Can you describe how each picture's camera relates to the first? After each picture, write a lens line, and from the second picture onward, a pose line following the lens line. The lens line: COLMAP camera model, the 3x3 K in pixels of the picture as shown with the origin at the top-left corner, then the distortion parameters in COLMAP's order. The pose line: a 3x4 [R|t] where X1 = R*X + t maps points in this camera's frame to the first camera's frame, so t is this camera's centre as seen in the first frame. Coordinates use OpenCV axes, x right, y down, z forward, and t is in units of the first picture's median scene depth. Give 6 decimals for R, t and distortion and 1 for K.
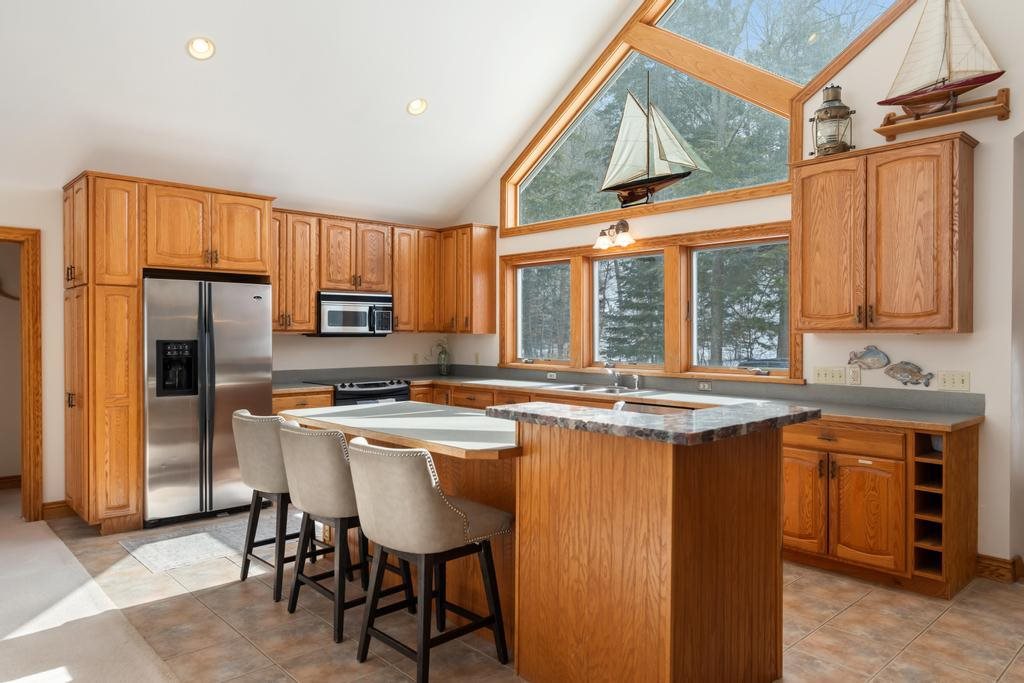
lens RADIAL K [[682.0, 0, 510.7], [0, 682.0, 337.6], [0, 0, 1]] dist [0.001856, 0.000110]
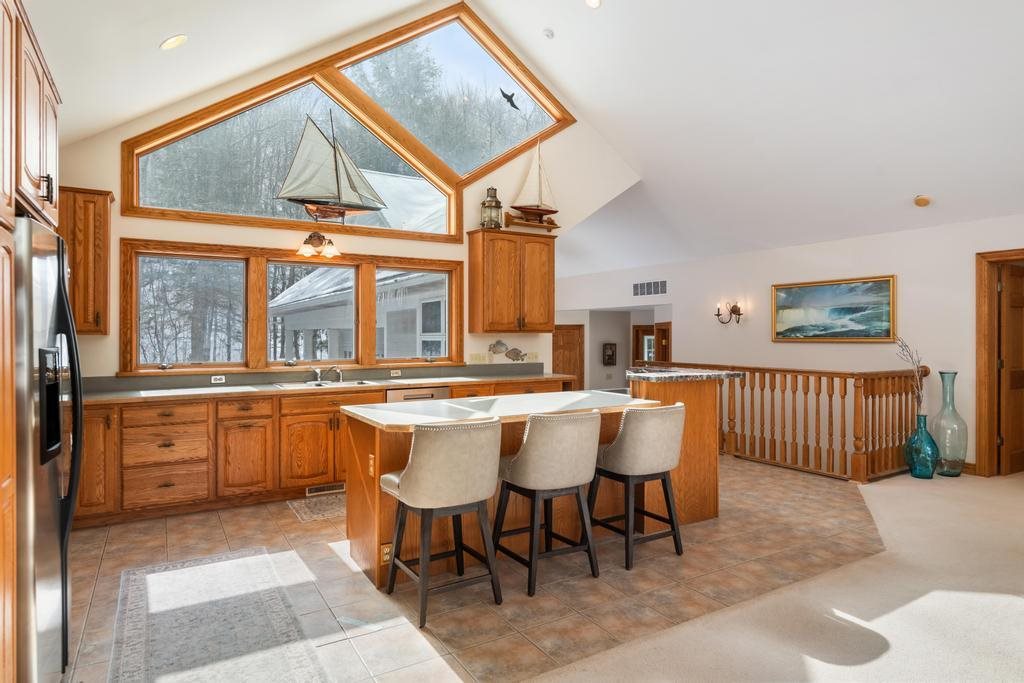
lens RADIAL K [[586.3, 0, 515.4], [0, 586.3, 339.4], [0, 0, 1]] dist [-0.016546, 0.000098]
pose [[0.196685, -0.011037, 0.980405, -0.994721], [0.007157, 0.999926, 0.009821, -0.005584], [-0.980441, 0.005086, 0.196750, 0.688621]]
